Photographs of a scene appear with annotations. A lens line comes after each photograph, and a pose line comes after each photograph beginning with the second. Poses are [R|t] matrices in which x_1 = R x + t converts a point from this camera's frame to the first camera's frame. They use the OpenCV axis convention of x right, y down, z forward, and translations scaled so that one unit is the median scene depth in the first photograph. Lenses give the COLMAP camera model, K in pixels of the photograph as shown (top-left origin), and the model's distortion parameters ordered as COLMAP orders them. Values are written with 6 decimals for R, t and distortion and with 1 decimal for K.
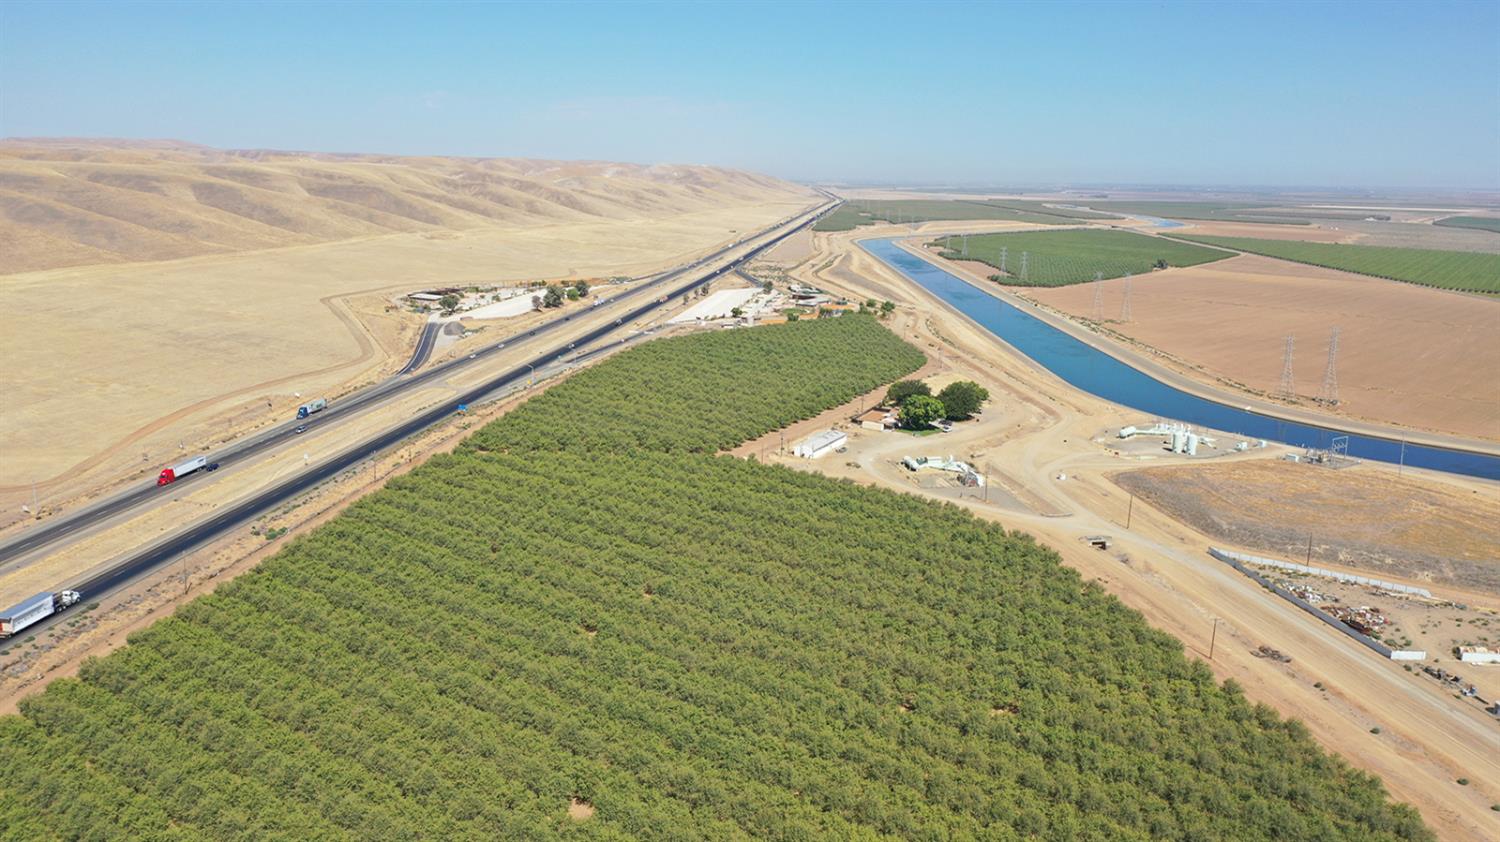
lens RADIAL K [[1171.1, 0, 750.0], [0, 1171.1, 421.0], [0, 0, 1]] dist [-0.006511, -0.000631]
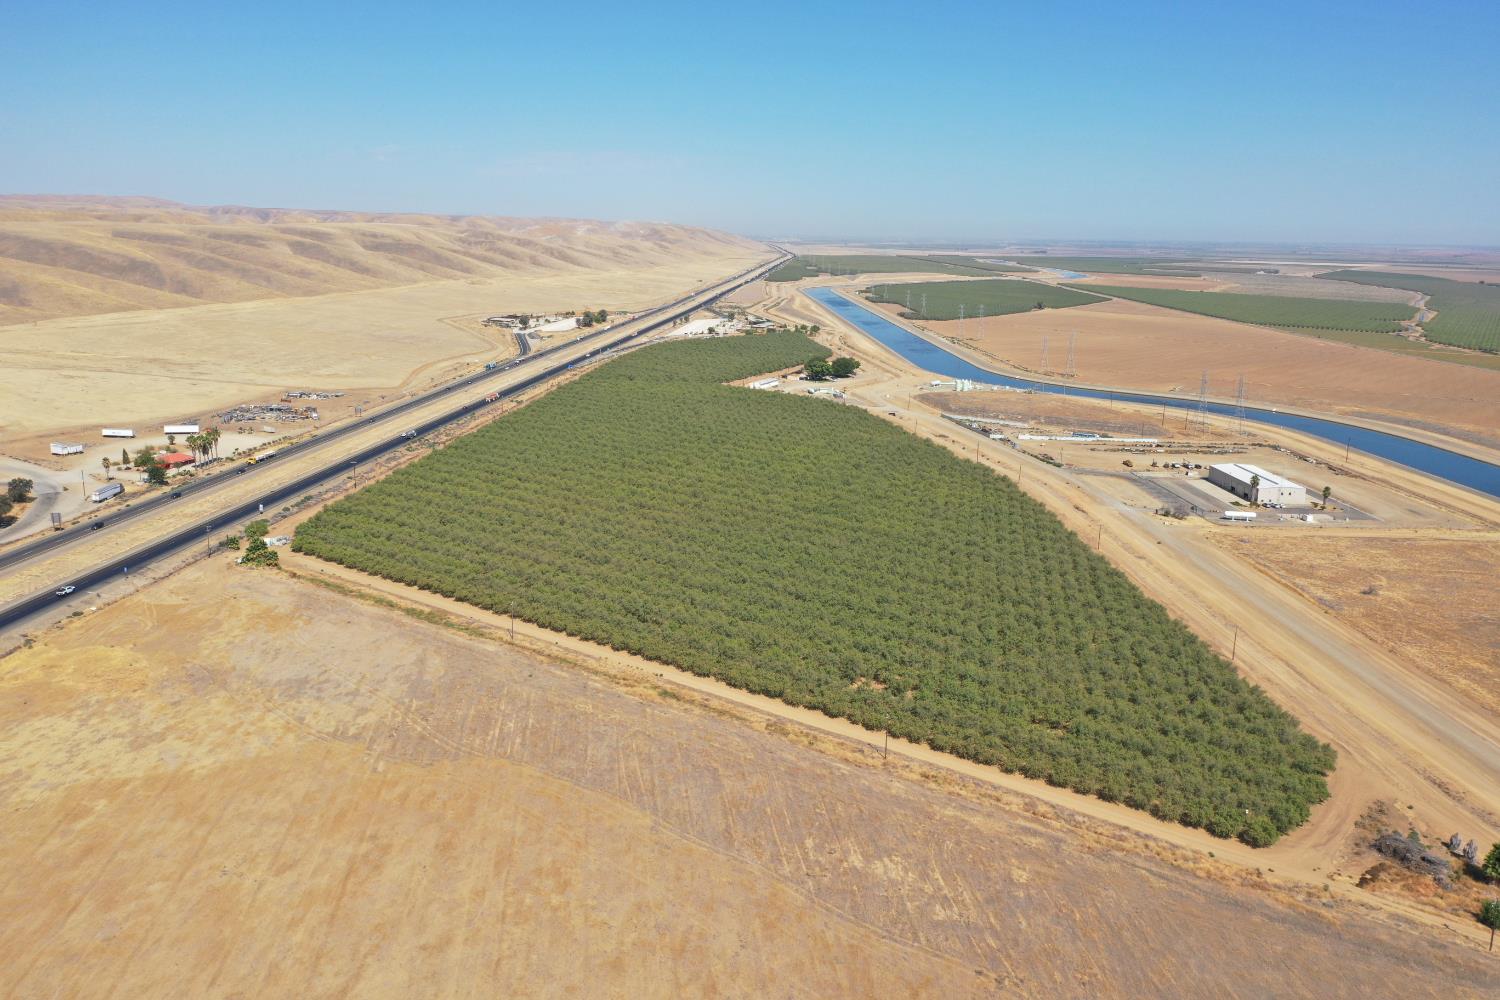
lens RADIAL K [[1170.0, 0, 750.0], [0, 1170.0, 500.0], [0, 0, 1]] dist [-0.005952, 0.000409]
pose [[0.999310, -0.007181, 0.036446, -0.011696], [0.006473, 0.999789, 0.019505, 0.061020], [-0.036579, -0.019256, 0.999145, -0.316728]]
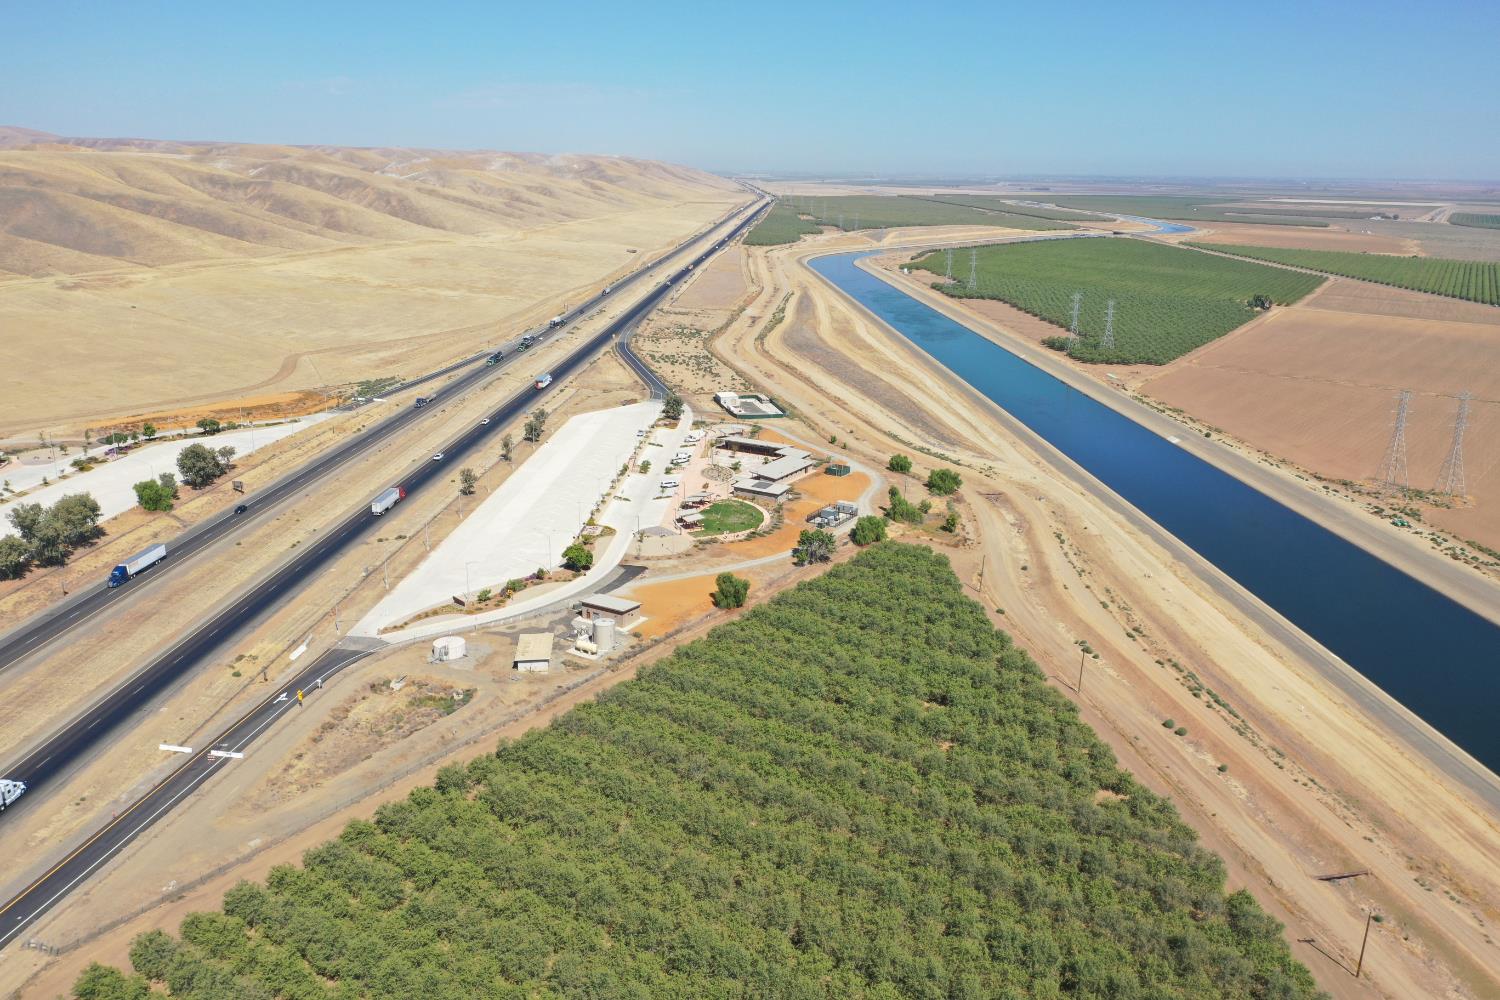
lens RADIAL K [[1170.0, 0, 750.0], [0, 1170.0, 500.0], [0, 0, 1]] dist [-0.005952, 0.000409]
pose [[0.997869, -0.019075, 0.062406, 0.012992], [0.014599, 0.997340, 0.071409, -0.088995], [-0.063603, -0.070346, 0.995493, 0.413279]]
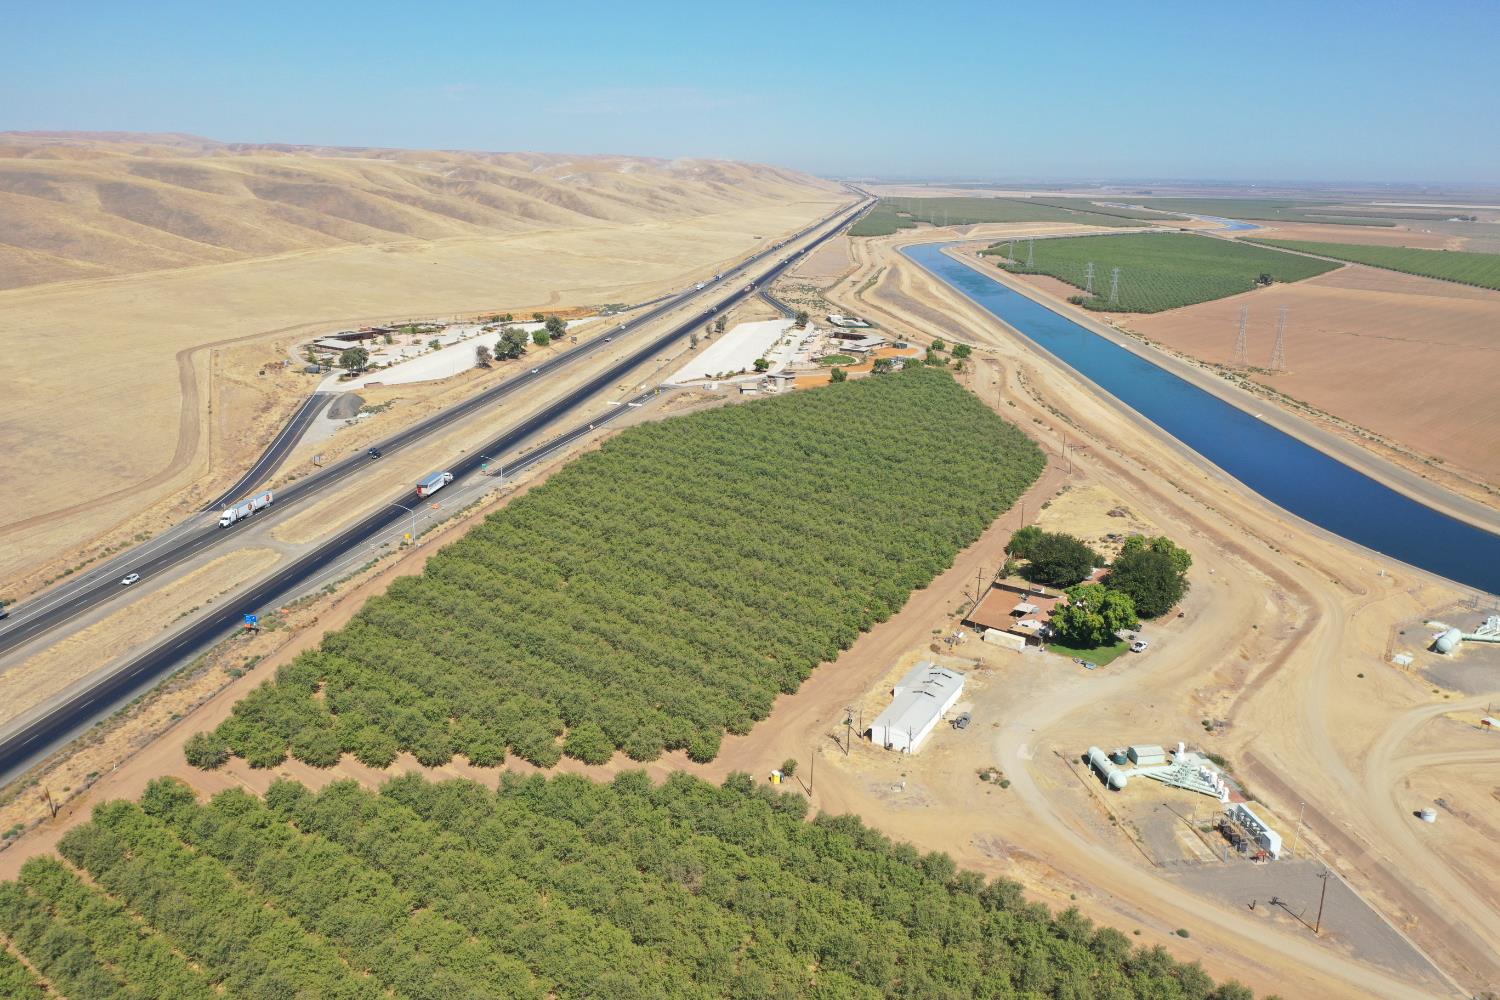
lens RADIAL K [[1170.0, 0, 750.0], [0, 1170.0, 500.0], [0, 0, 1]] dist [-0.005952, 0.000409]
pose [[0.999765, 0.005266, -0.021043, -0.001694], [-0.003825, 0.997679, 0.067983, -0.038221], [0.021352, -0.067886, 0.997465, 0.173484]]
